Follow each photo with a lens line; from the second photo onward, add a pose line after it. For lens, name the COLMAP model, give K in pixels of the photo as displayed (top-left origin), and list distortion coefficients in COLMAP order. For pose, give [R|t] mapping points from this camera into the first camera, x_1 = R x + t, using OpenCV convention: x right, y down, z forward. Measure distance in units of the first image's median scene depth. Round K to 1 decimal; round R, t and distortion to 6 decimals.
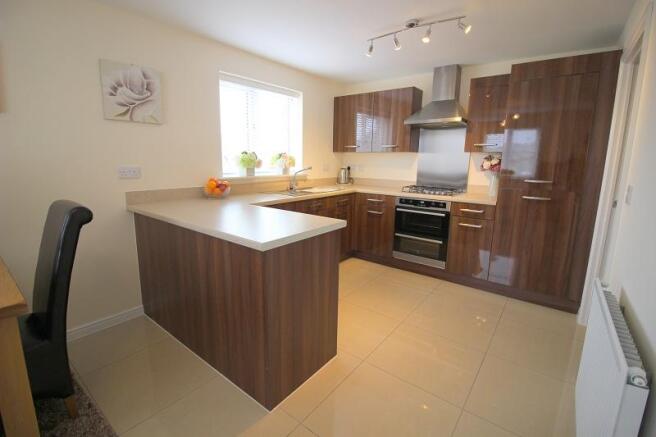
lens RADIAL K [[302.3, 0, 324.8], [0, 302.3, 209.6], [0, 0, 1]] dist [0.000212, -0.012304]
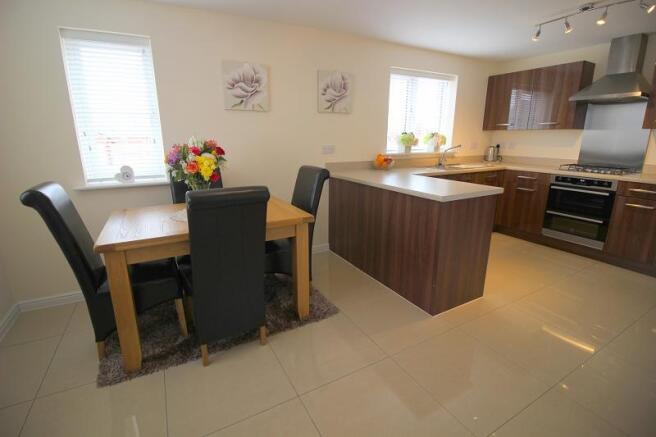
lens RADIAL K [[302.3, 0, 324.8], [0, 302.3, 209.6], [0, 0, 1]] dist [0.000212, -0.012304]
pose [[0.918806, 0.077366, -0.387052, -0.064503], [-0.051121, 0.995668, 0.077665, 0.036342], [0.391384, -0.051572, 0.918781, -0.236142]]
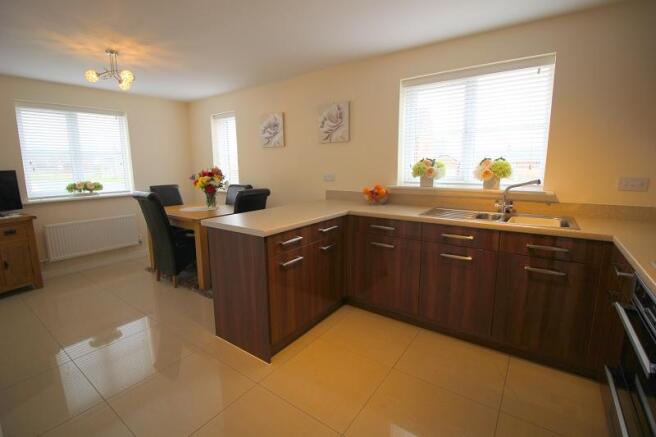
lens RADIAL K [[302.3, 0, 324.8], [0, 302.3, 209.6], [0, 0, 1]] dist [0.000212, -0.012304]
pose [[0.030399, 0.142999, -0.989256, 0.597724], [-0.150754, 0.979048, 0.136890, -0.118514], [0.988104, 0.144973, 0.051320, 0.657594]]
